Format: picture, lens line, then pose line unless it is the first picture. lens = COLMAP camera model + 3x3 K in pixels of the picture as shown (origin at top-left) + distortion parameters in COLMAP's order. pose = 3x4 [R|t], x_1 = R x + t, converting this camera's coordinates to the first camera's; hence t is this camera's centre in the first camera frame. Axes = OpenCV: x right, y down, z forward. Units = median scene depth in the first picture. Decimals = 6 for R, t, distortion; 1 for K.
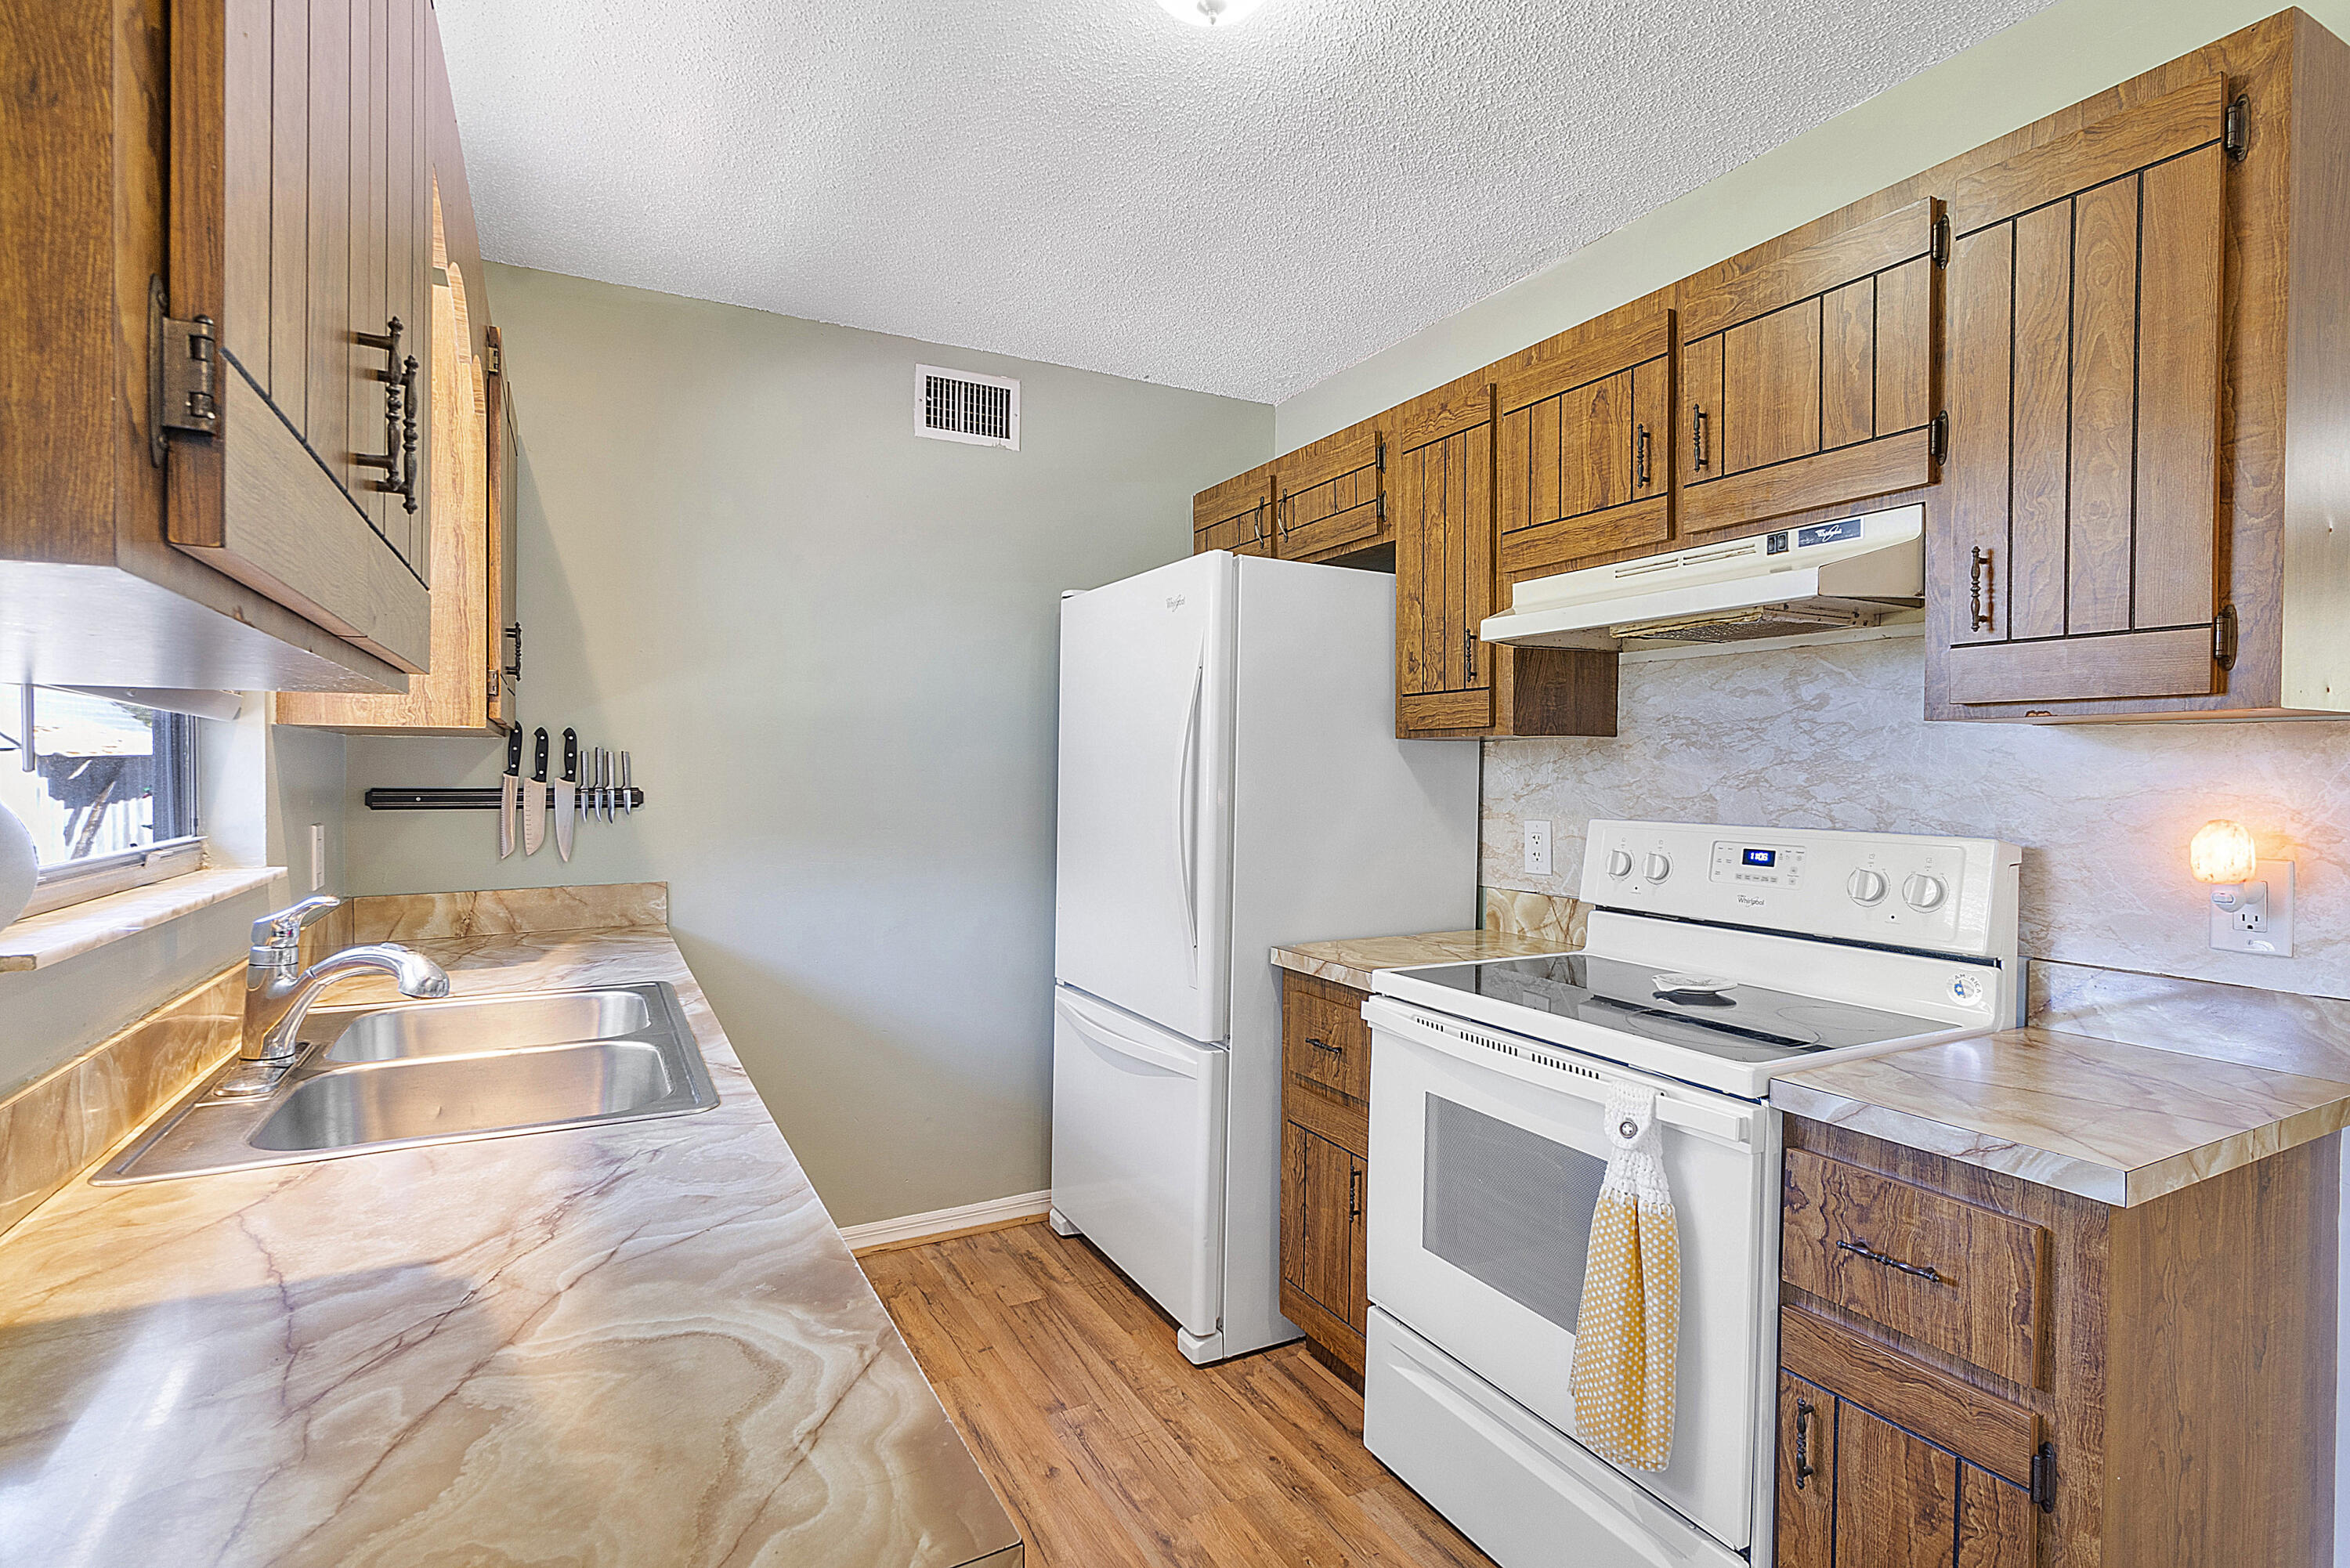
lens RADIAL K [[1111.1, 0, 1161.3], [0, 1111.1, 786.2], [0, 0, 1]] dist [0.001924, 0.002655]
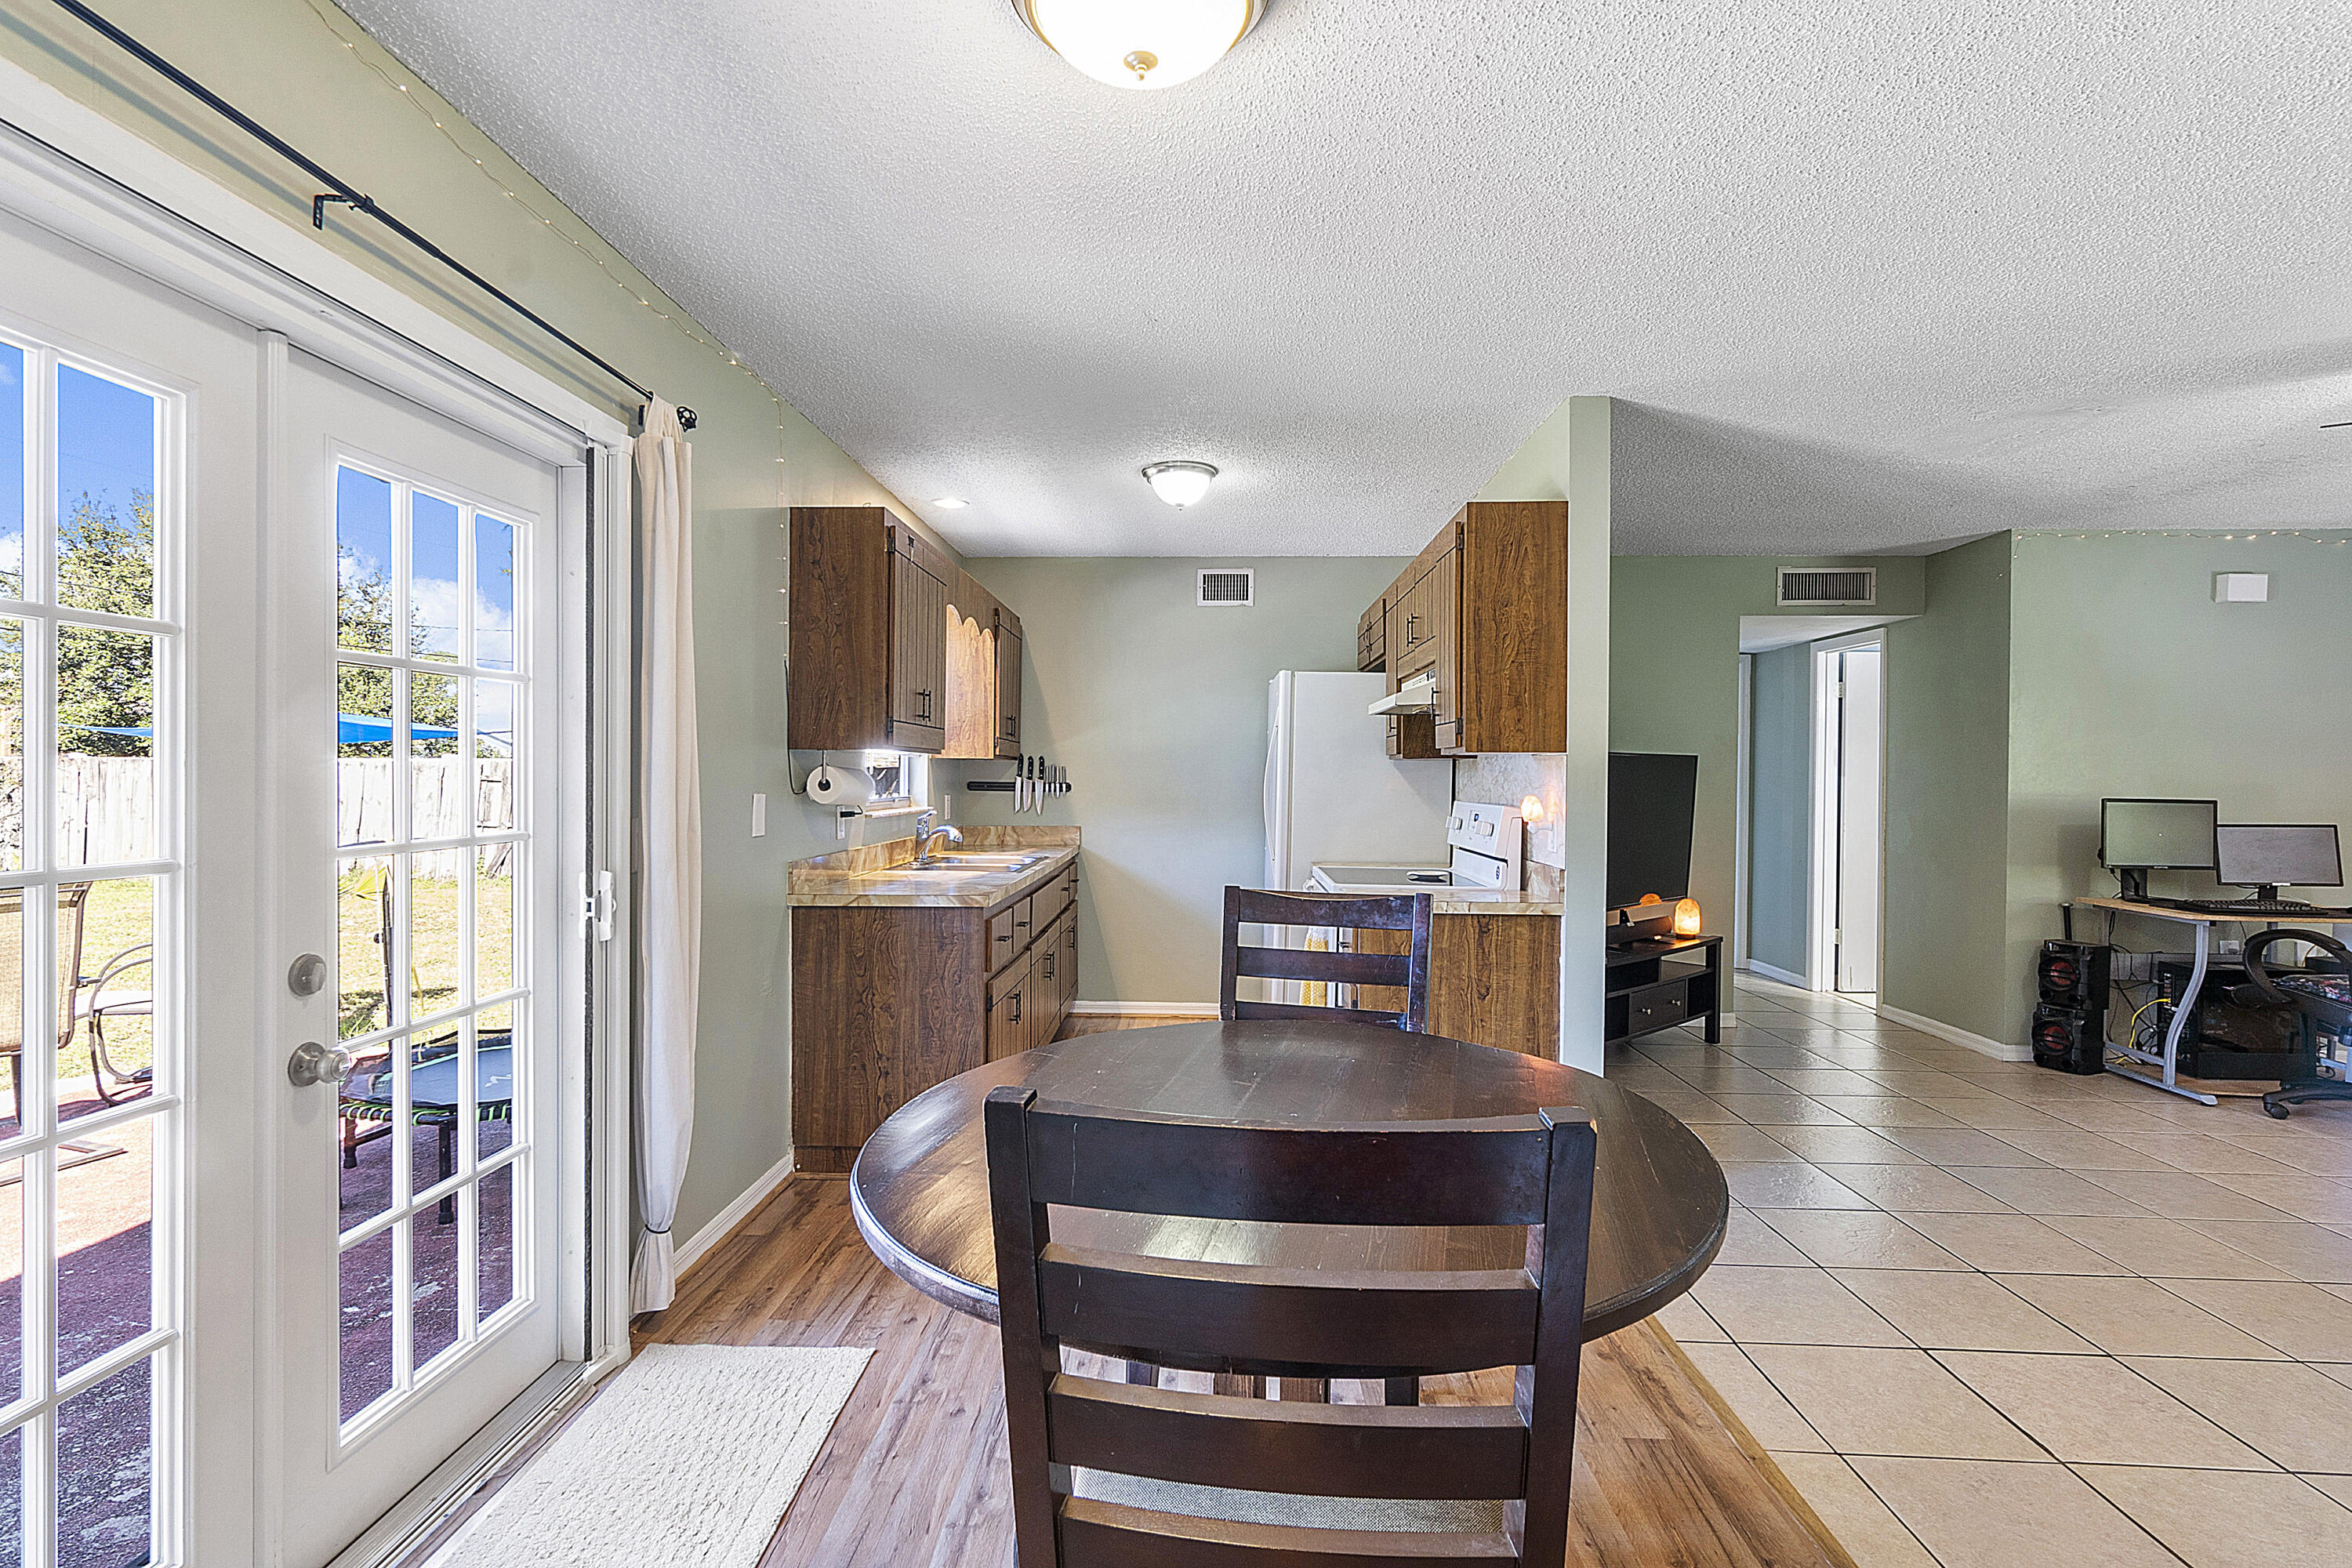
lens RADIAL K [[1112.1, 0, 1174.0], [0, 1112.1, 775.5], [0, 0, 1]] dist [0.001924, 0.002655]
pose [[0.871313, 0.004653, -0.490706, 0.816731], [-0.011144, 0.999885, -0.010308, 0.007548], [0.490601, 0.014450, 0.871264, -0.842402]]
